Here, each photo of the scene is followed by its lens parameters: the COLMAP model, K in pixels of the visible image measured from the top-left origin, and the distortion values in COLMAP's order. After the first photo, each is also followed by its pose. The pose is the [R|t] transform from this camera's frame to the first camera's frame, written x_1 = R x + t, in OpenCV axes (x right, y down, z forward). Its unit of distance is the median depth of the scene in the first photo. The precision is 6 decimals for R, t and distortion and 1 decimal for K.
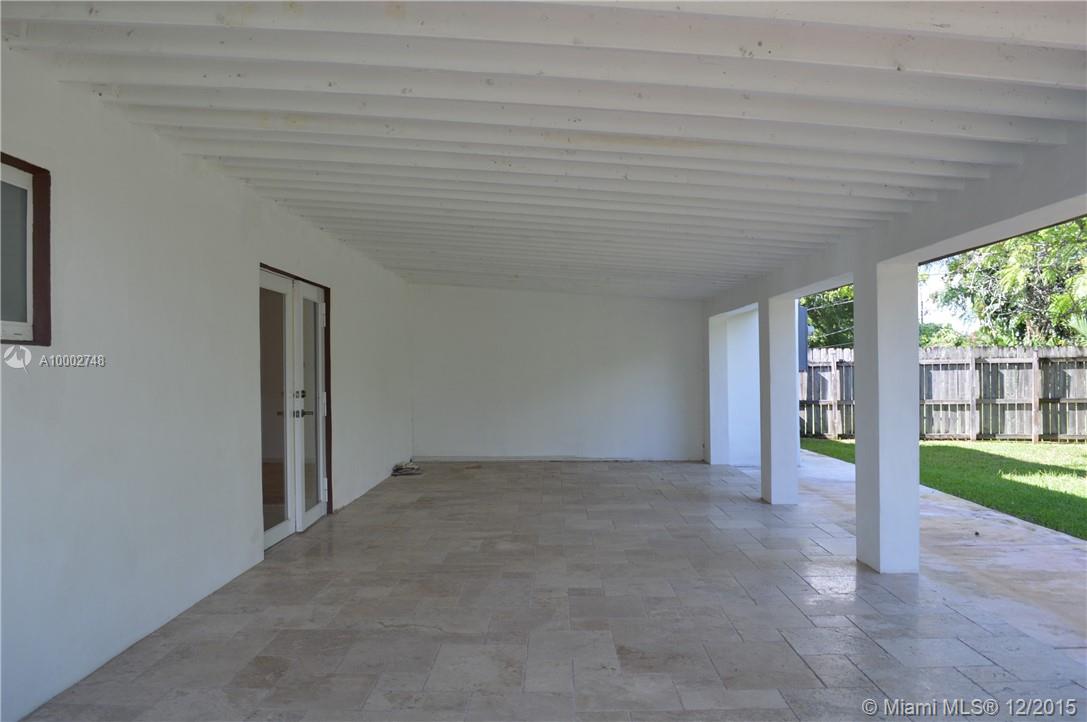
lens RADIAL K [[870.0, 0, 548.2], [0, 870.0, 359.4], [0, 0, 1]] dist [-0.082835, 0.012077]
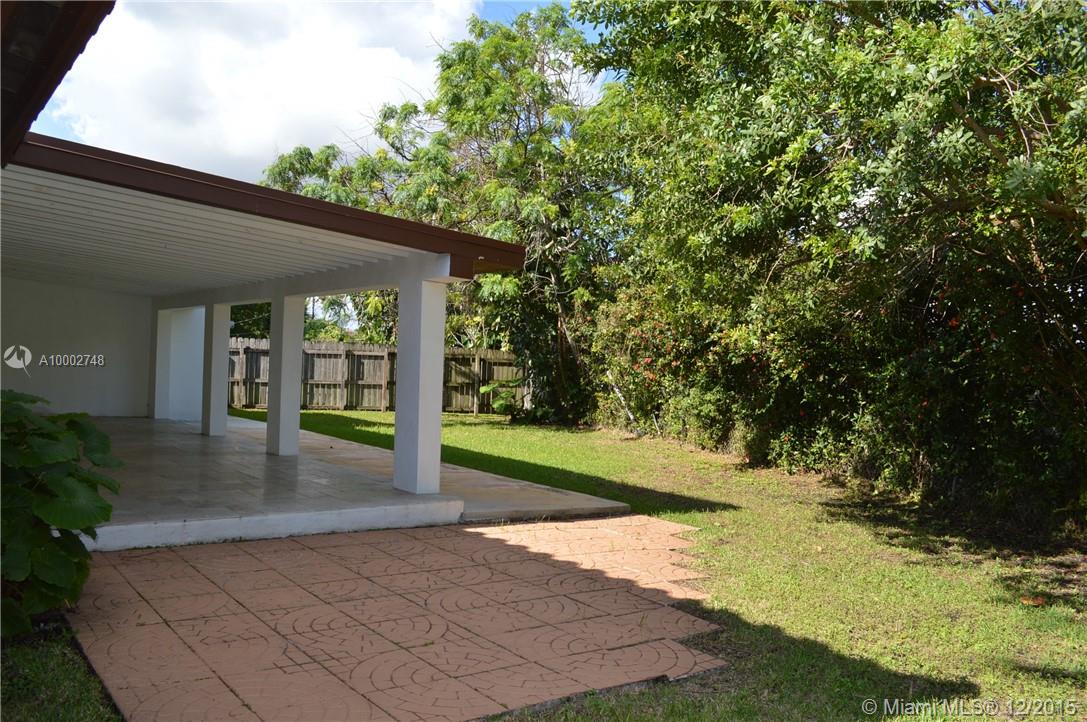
lens RADIAL K [[870.0, 0, 543.4], [0, 870.0, 359.4], [0, 0, 1]] dist [-0.082835, 0.012077]
pose [[0.780855, 0.040730, 0.623384, -0.121941], [-0.048345, 0.998820, -0.004702, 0.003966], [-0.622839, -0.026465, 0.781902, -0.294126]]
